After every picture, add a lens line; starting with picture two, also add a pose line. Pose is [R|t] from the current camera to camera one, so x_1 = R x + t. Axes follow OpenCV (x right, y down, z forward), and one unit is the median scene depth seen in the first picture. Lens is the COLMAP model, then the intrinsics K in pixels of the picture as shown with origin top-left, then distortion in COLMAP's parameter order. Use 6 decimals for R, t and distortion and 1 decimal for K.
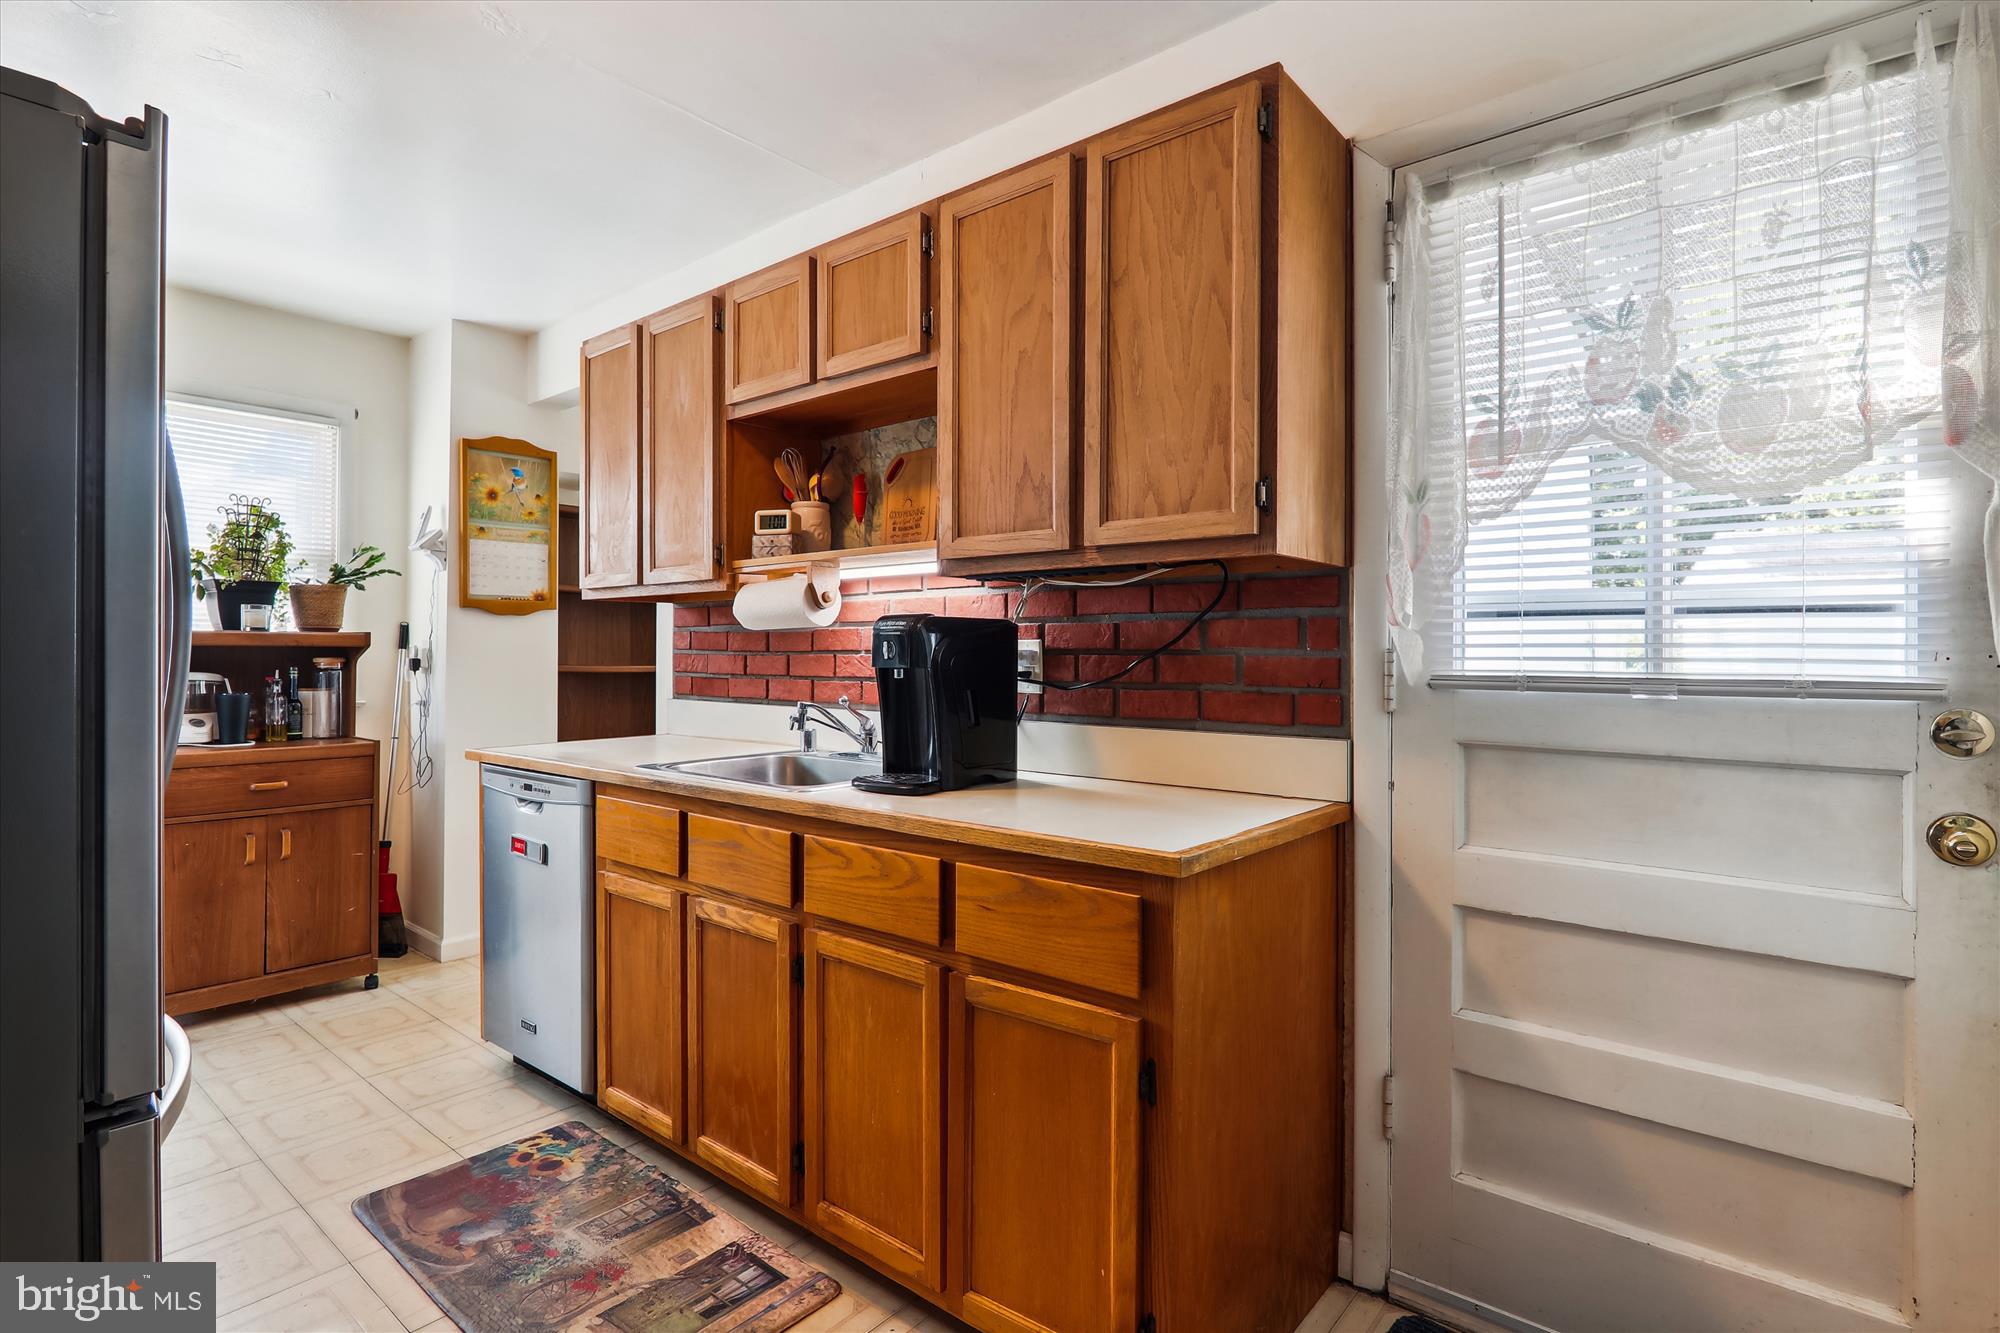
lens RADIAL K [[996.4, 0, 993.8], [0, 996.4, 660.1], [0, 0, 1]] dist [-0.002875, -0.000335]
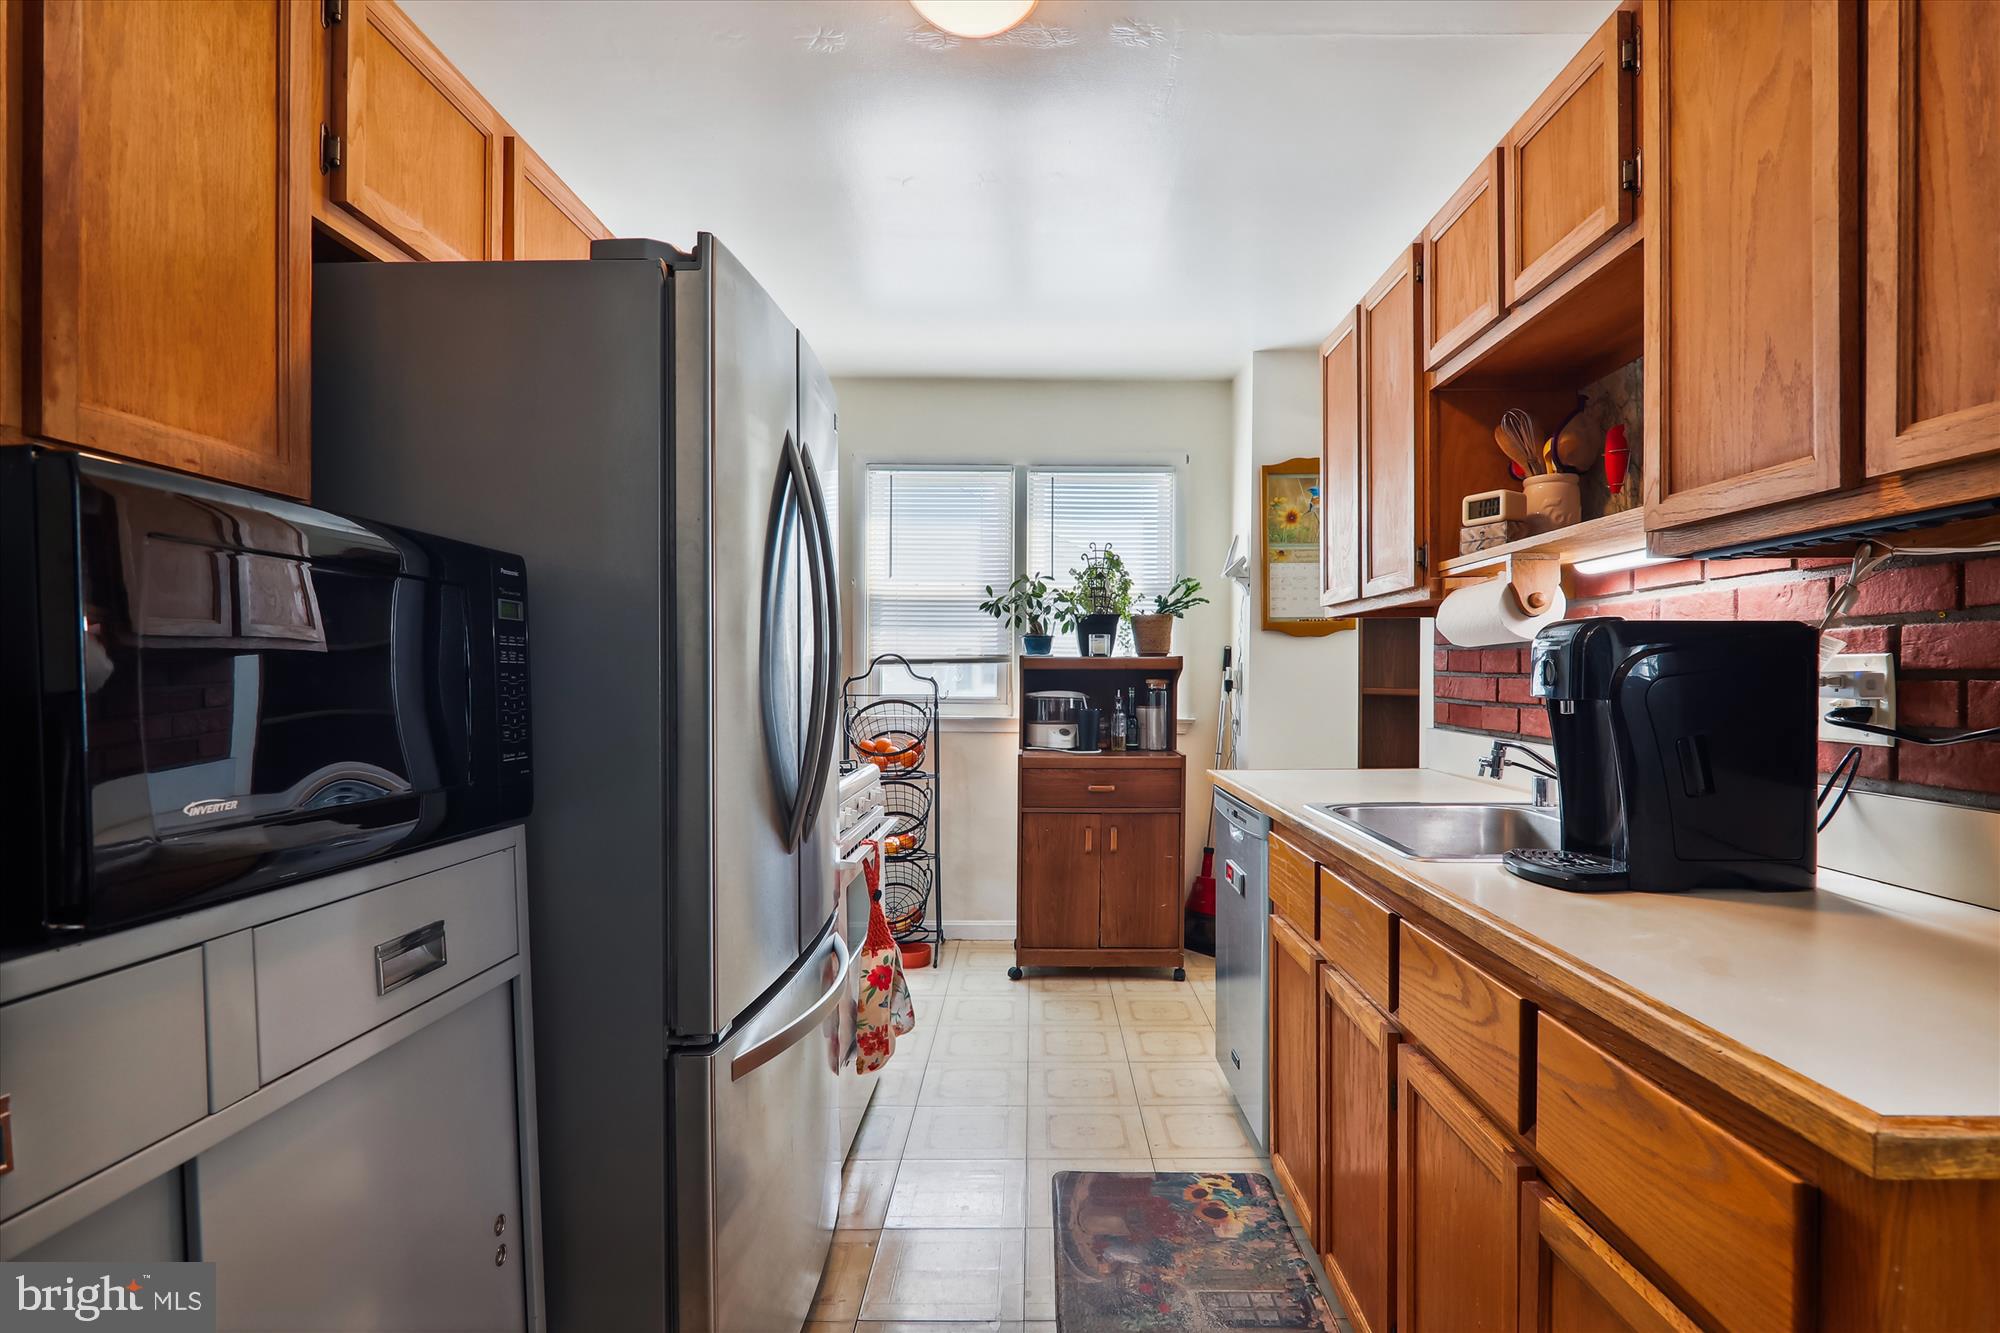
lens RADIAL K [[1001.9, 0, 1013.7], [0, 1001.9, 684.5], [0, 0, 1]] dist [-0.006059, 0.000189]
pose [[0.637510, 0.007084, -0.770409, 0.148972], [-0.004115, 0.999975, 0.005790, -0.003198], [0.770431, -0.000521, 0.637524, 0.214937]]
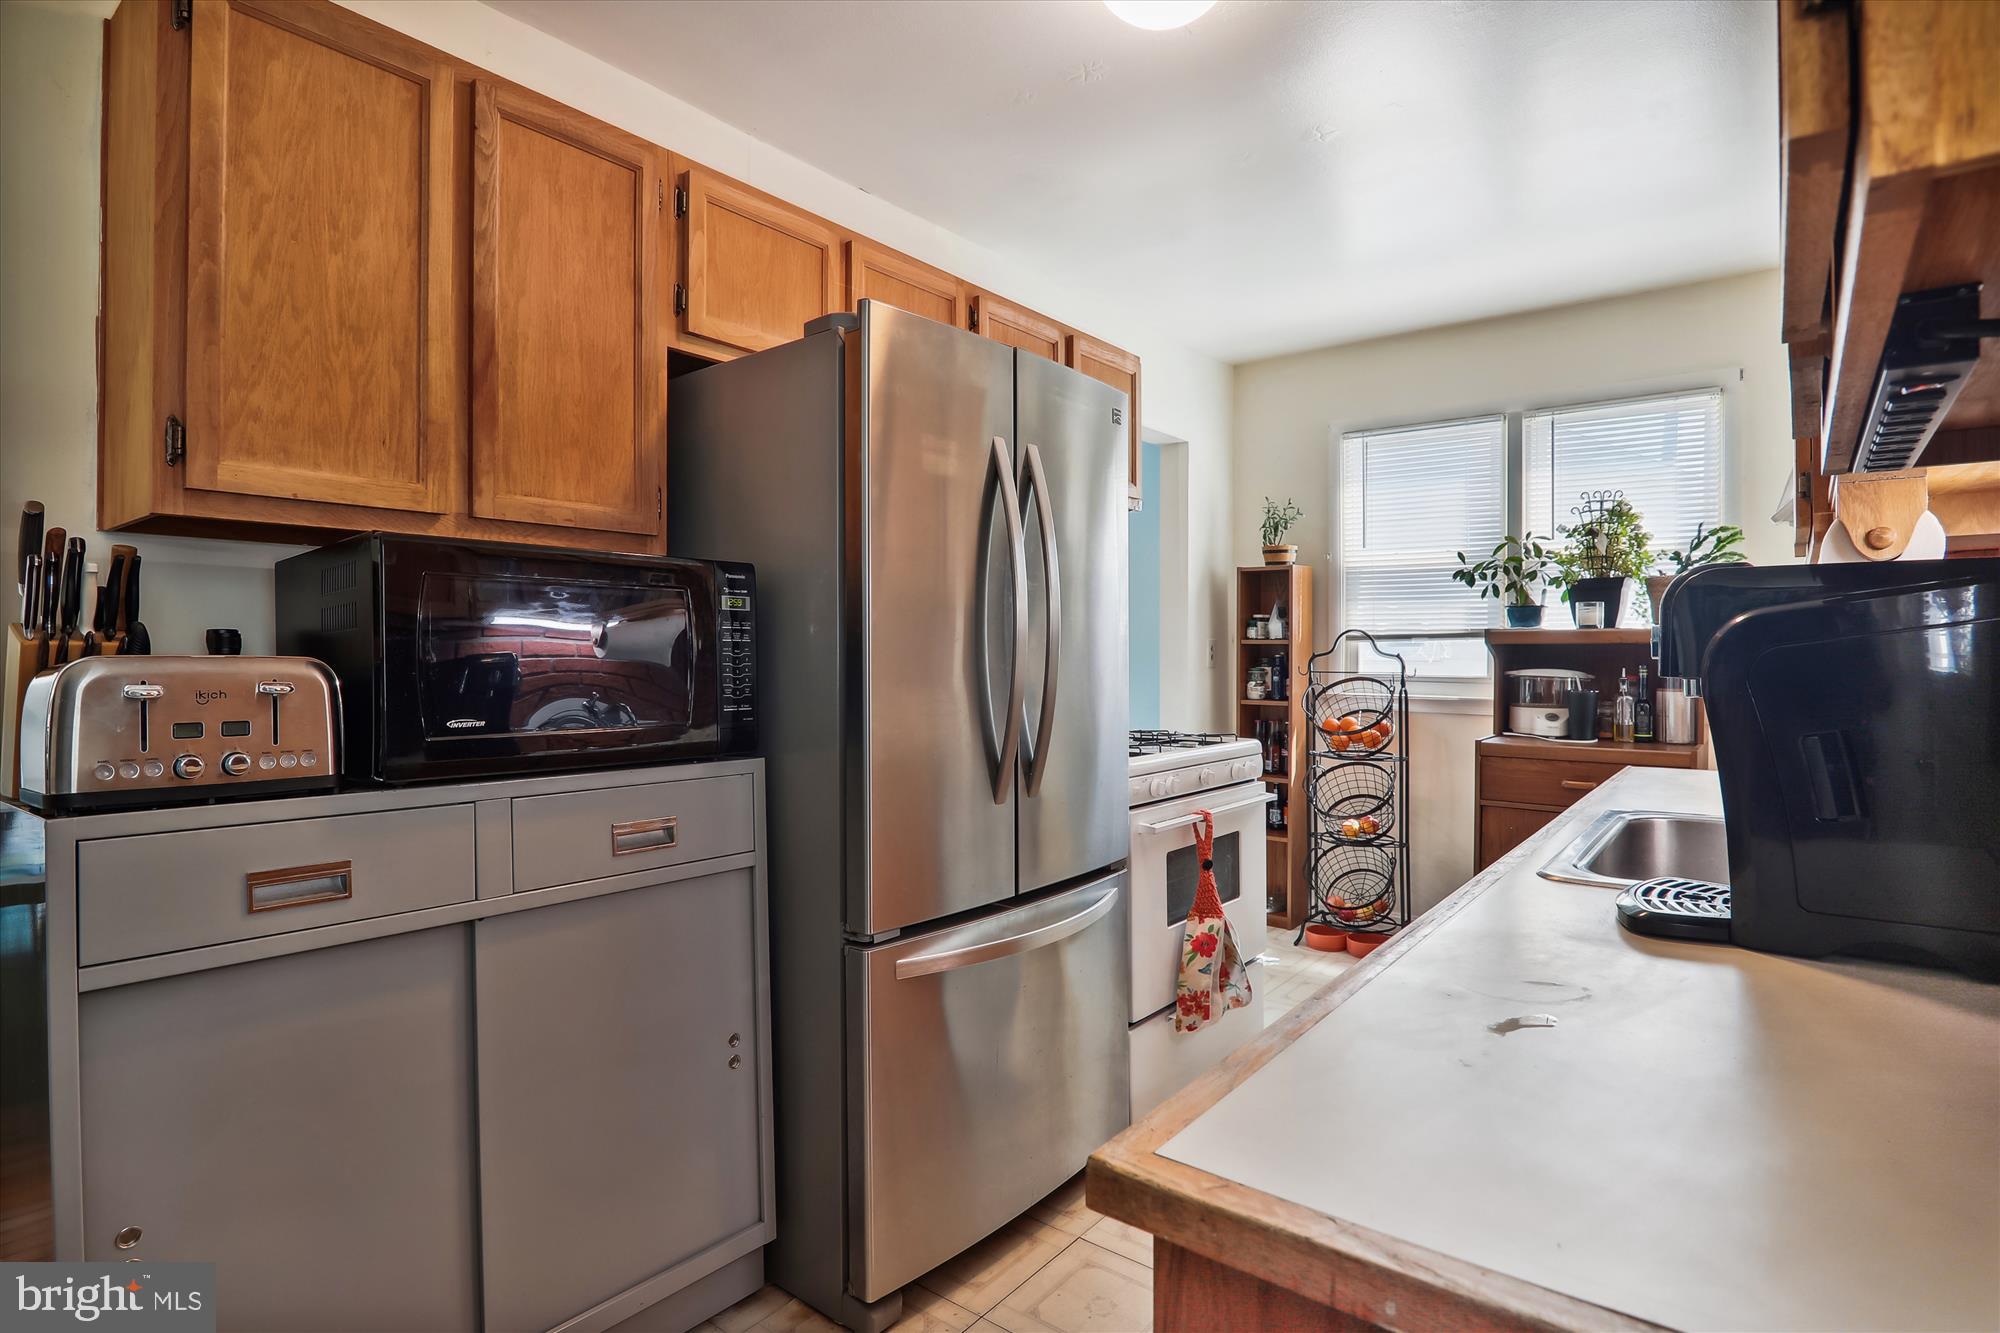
lens RADIAL K [[996.4, 0, 993.8], [0, 996.4, 660.1], [0, 0, 1]] dist [-0.002875, -0.000335]
pose [[0.030458, 0.007398, -0.999509, 0.310359], [-0.004639, 0.999963, 0.007260, -0.002642], [0.999525, 0.004416, 0.030491, 0.502054]]
